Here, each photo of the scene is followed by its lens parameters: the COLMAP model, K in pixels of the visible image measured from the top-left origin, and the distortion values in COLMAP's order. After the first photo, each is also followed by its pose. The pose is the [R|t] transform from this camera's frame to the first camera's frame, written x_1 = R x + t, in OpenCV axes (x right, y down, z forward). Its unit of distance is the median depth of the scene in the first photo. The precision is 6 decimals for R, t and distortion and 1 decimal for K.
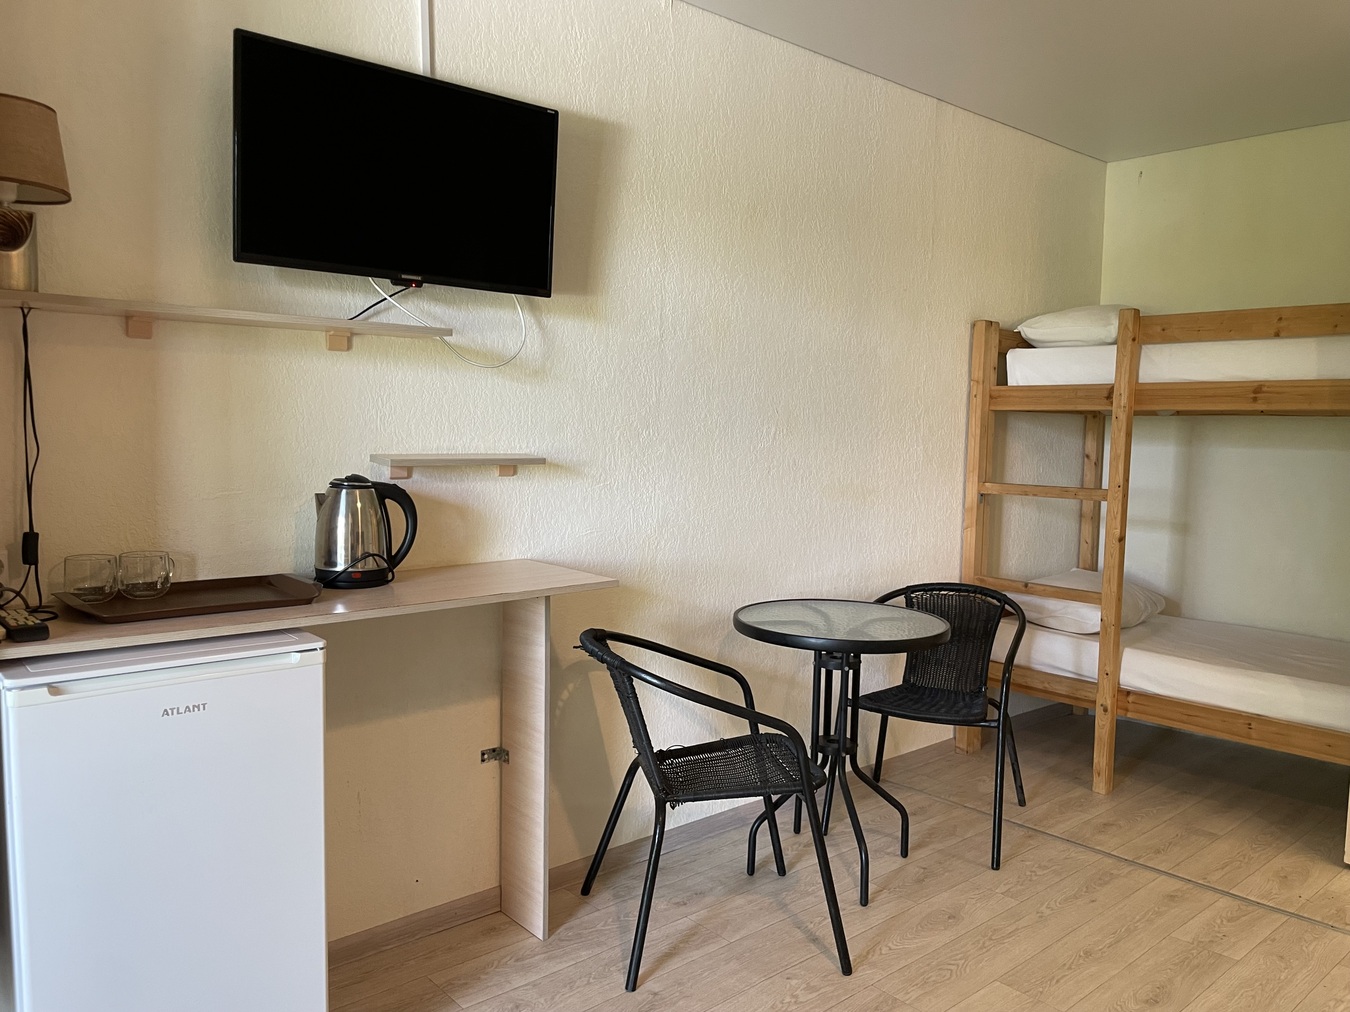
lens RADIAL K [[1033.6, 0, 695.0], [0, 1033.6, 515.6], [0, 0, 1]] dist [0.102885, -0.135835]
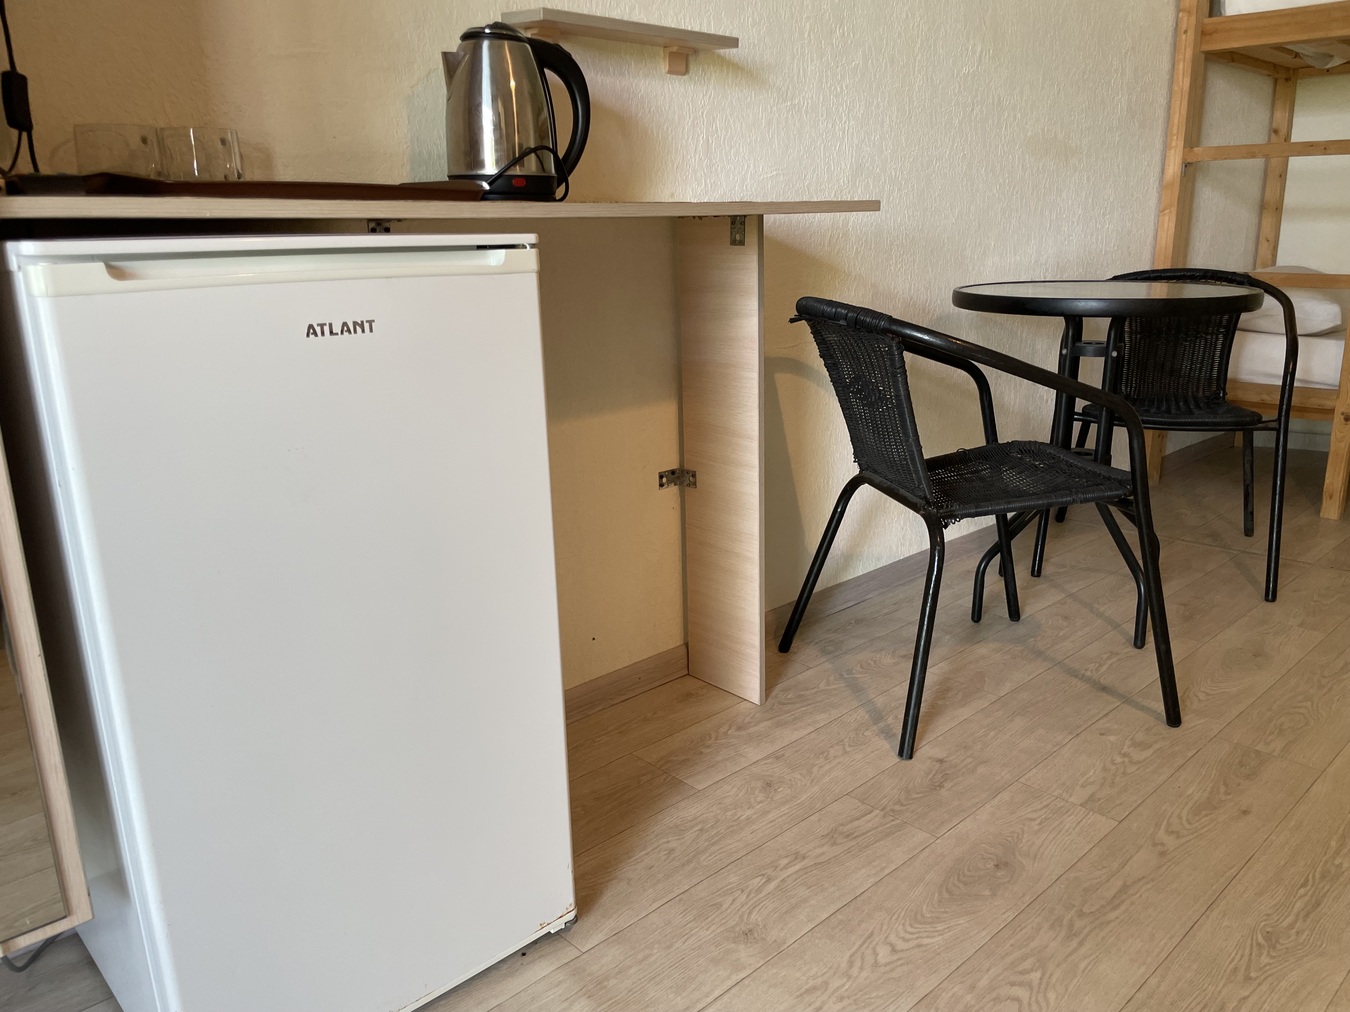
lens RADIAL K [[1033.6, 0, 695.0], [0, 1033.6, 515.6], [0, 0, 1]] dist [0.102885, -0.135835]
pose [[0.998441, -0.046812, 0.030397, -0.201849], [0.040540, 0.982550, 0.181527, 0.121887], [-0.038364, -0.180011, 0.982916, 0.263405]]
